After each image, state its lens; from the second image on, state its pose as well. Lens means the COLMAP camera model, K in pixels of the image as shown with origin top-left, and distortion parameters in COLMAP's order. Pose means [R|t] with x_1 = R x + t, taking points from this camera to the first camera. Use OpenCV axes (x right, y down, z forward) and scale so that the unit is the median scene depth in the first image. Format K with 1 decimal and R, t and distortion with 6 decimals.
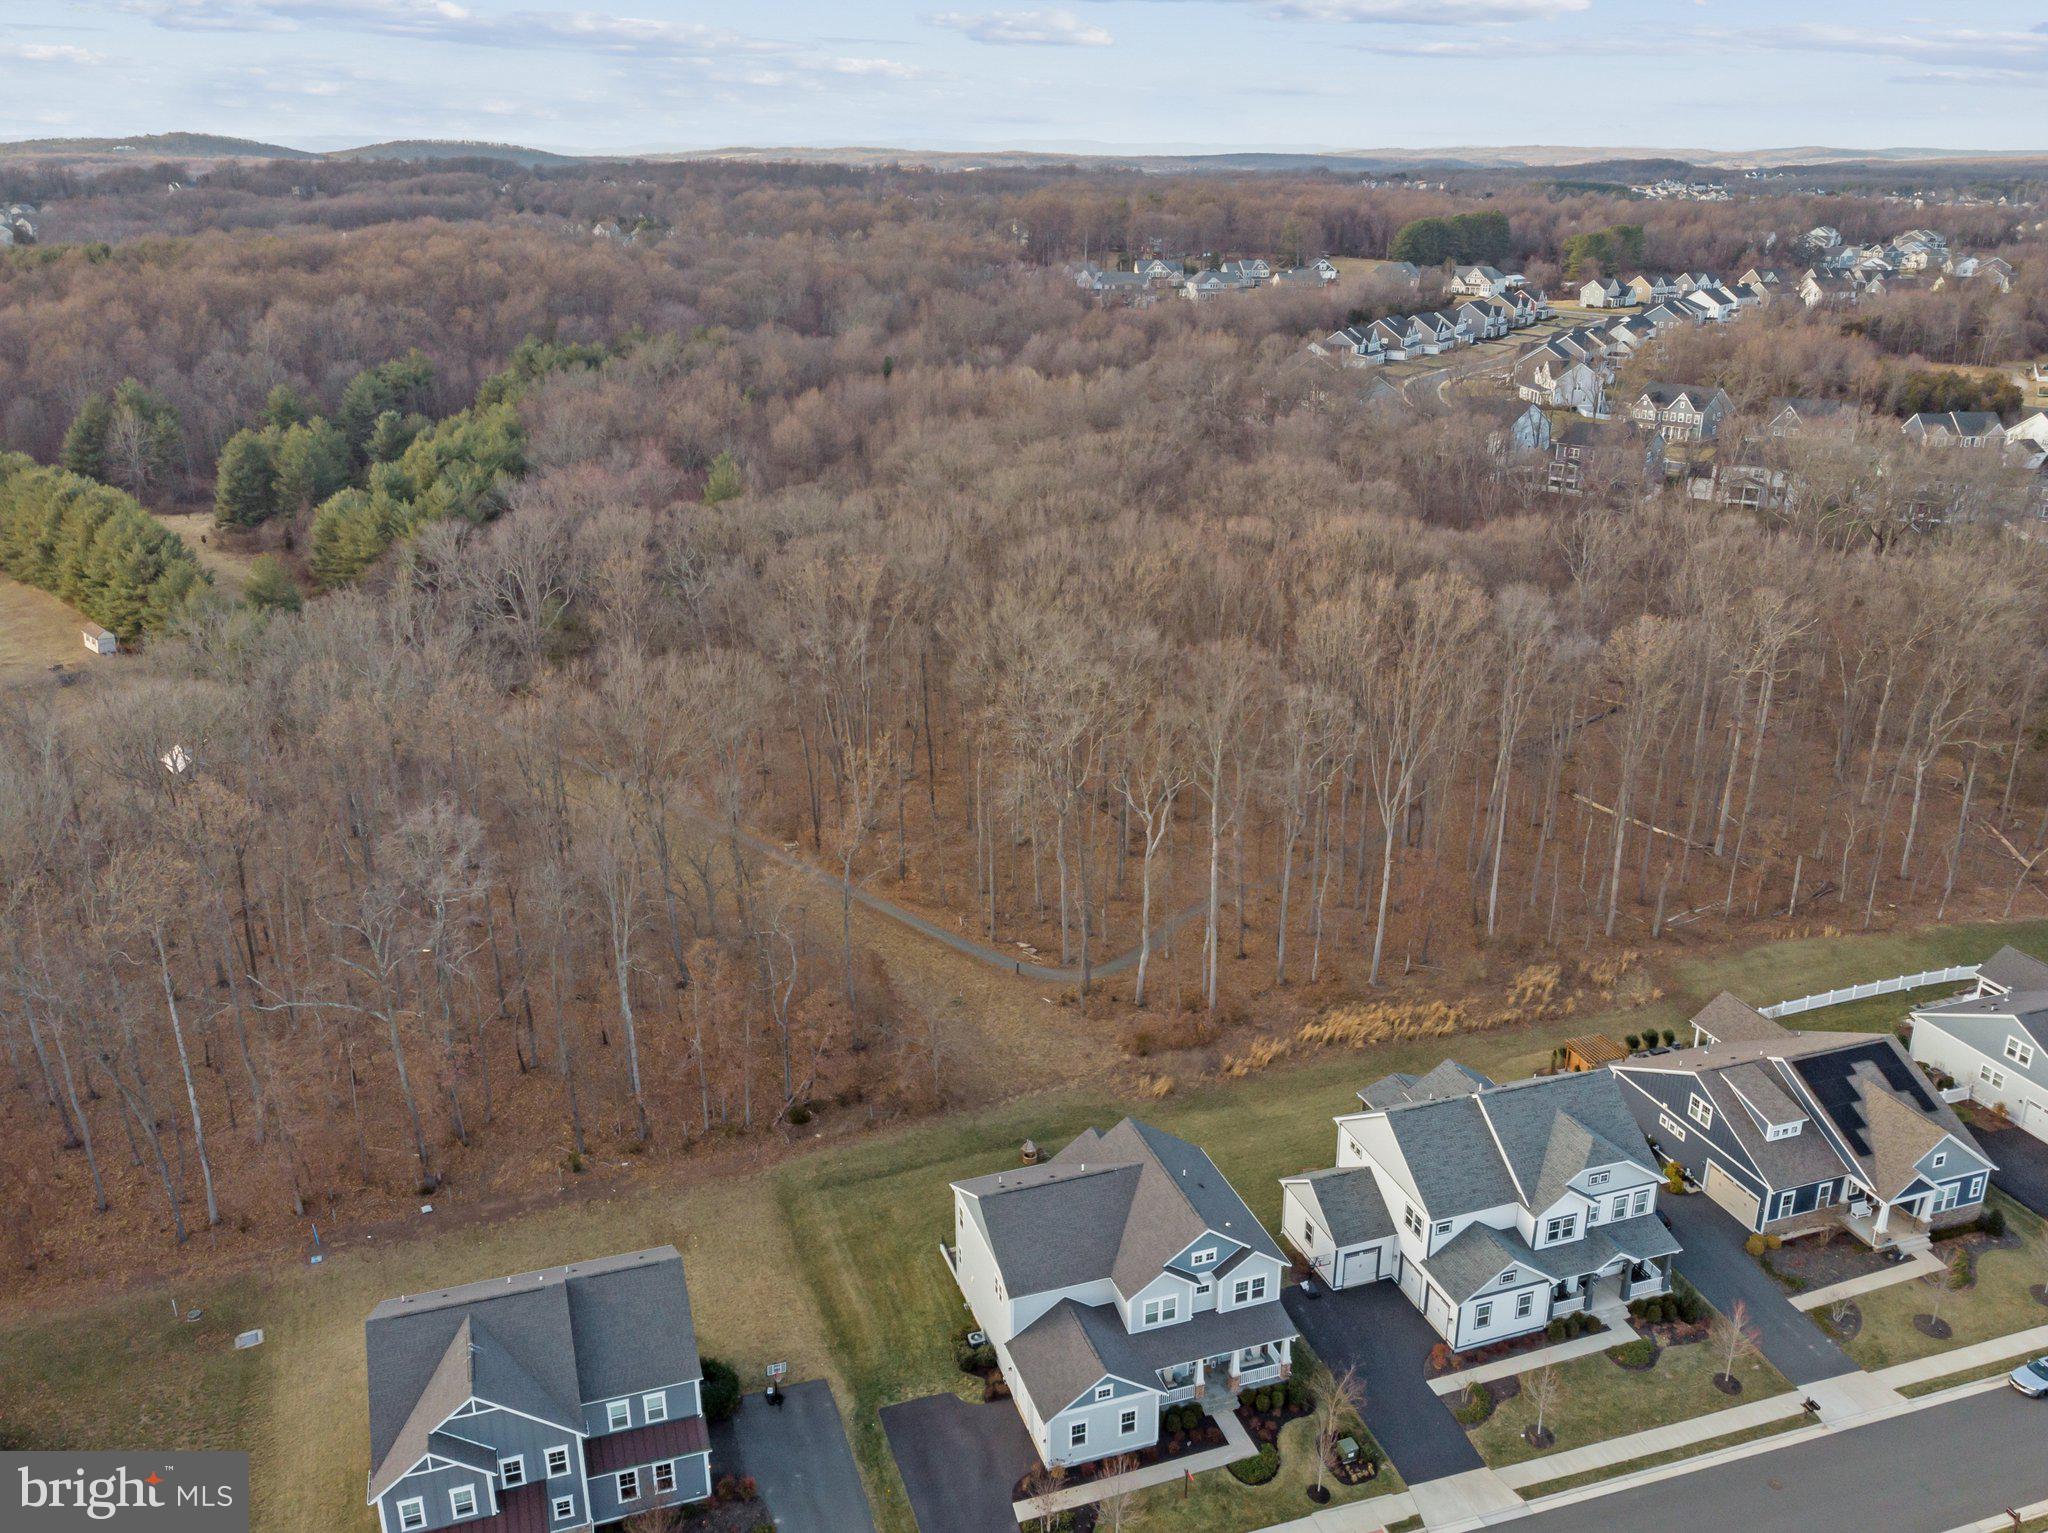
lens RADIAL K [[1631.6, 0, 1024.0], [0, 1631.6, 766.5], [0, 0, 1]] dist [-0.076536, 0.104433]
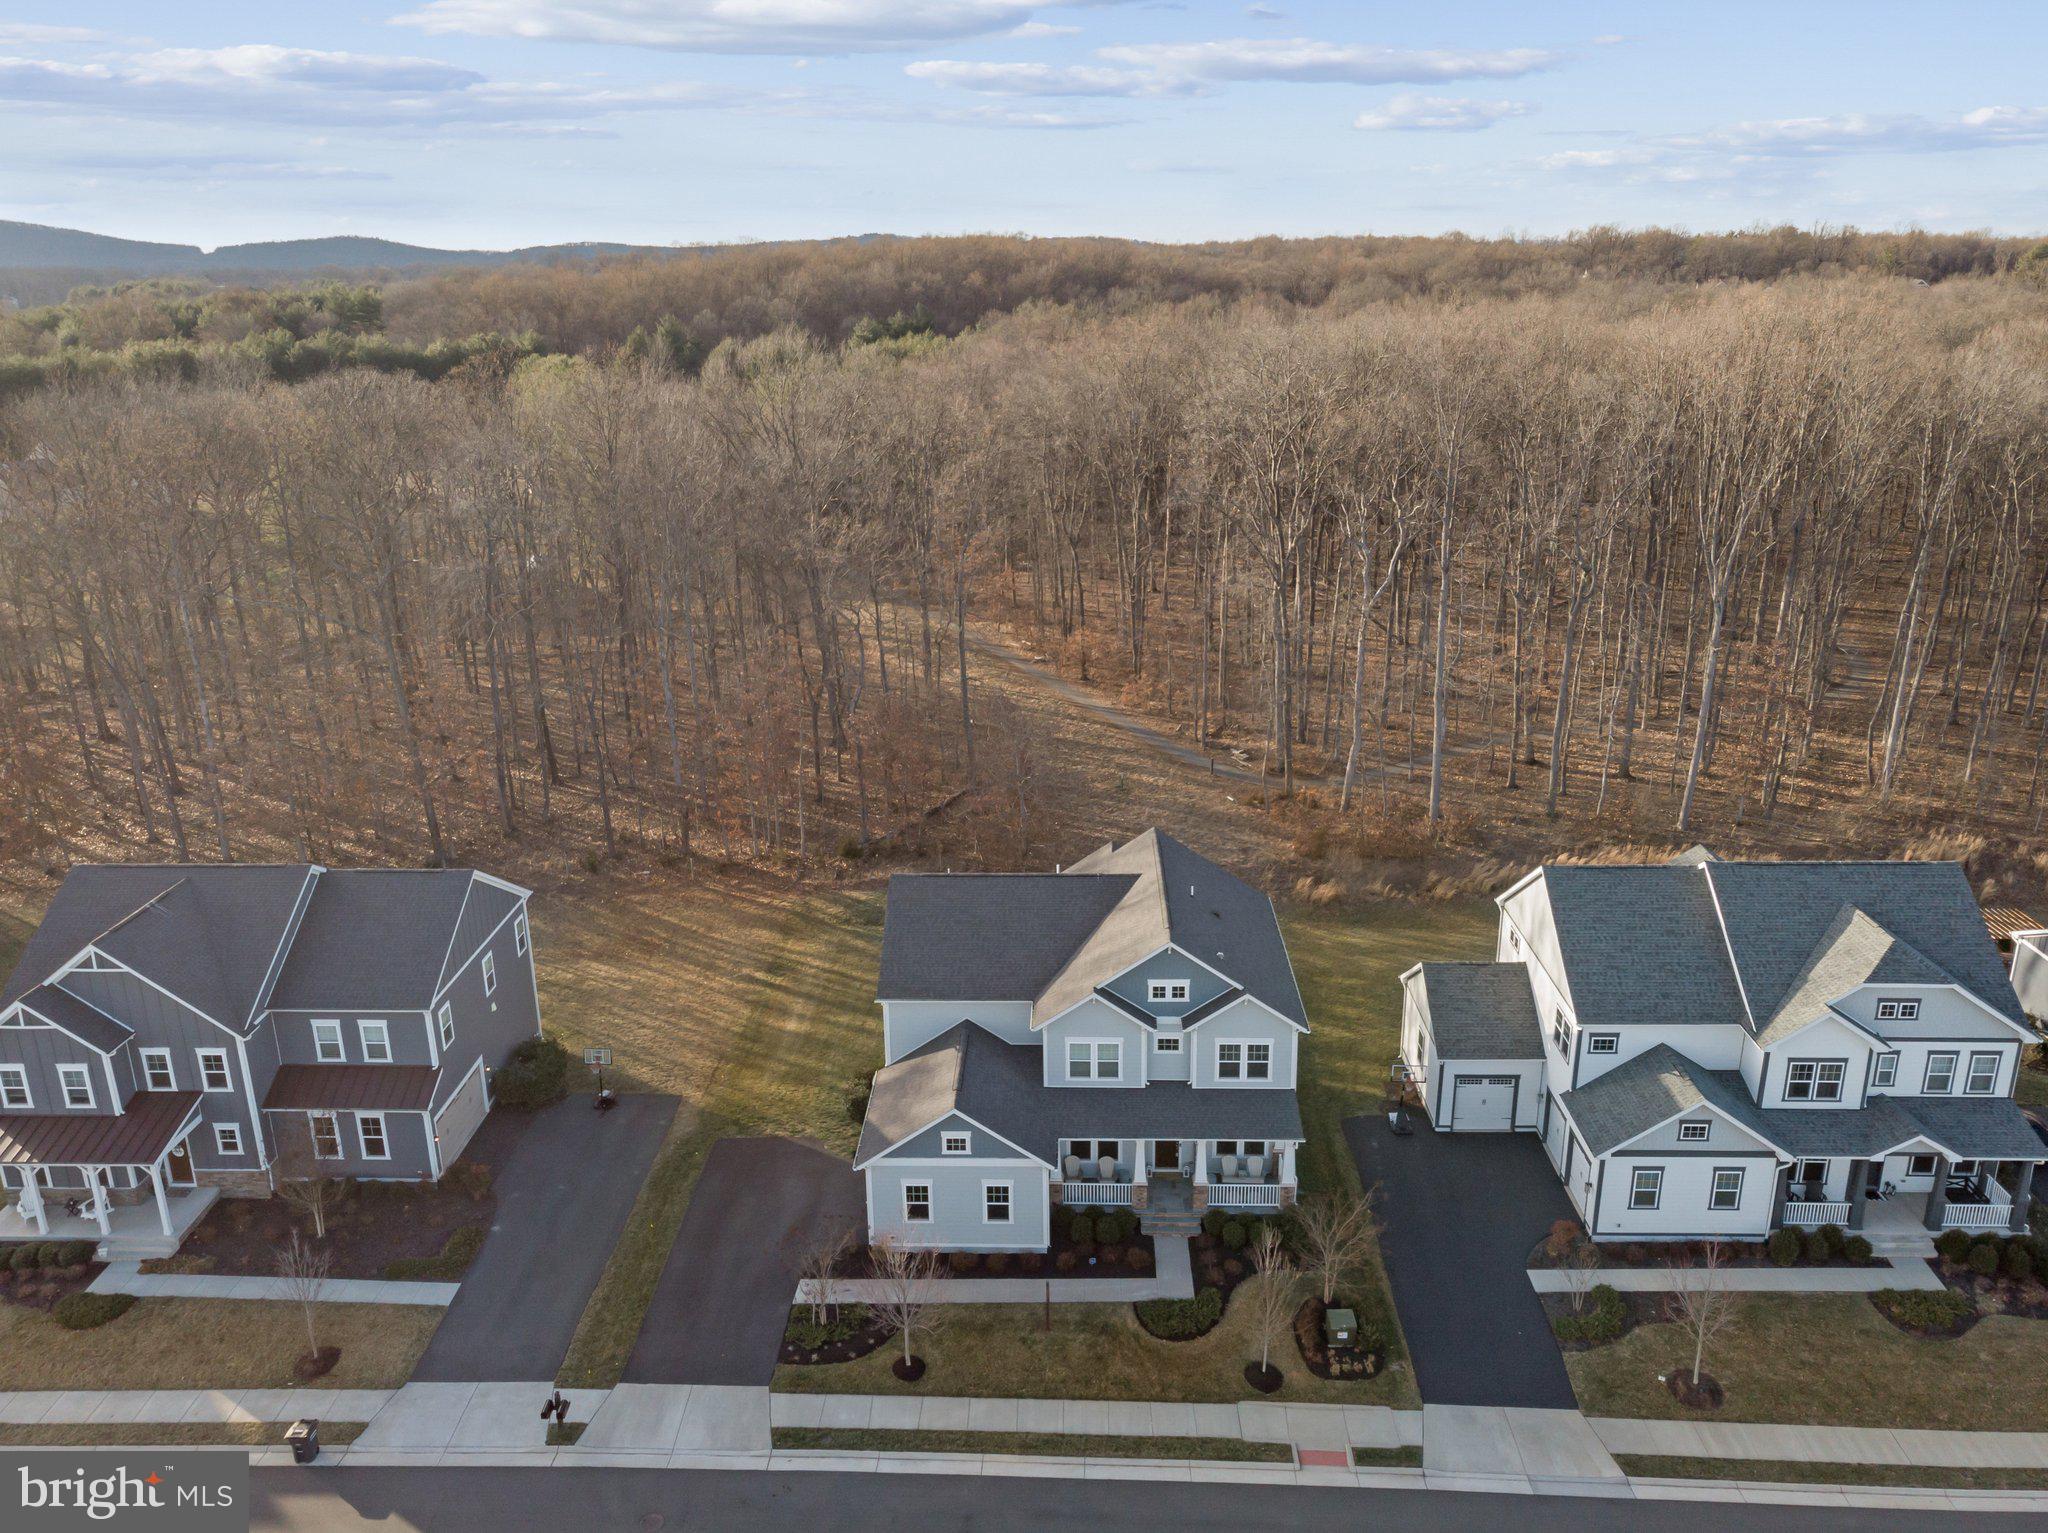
lens RADIAL K [[1522.2, 0, 1018.8], [0, 1522.2, 776.2], [0, 0, 1]] dist [-0.008570, 0.002822]
pose [[0.936426, 0.100848, -0.336061, 0.248960], [-0.109565, 0.993955, -0.007027, 0.224008], [0.333320, 0.043401, 0.941814, 0.389871]]
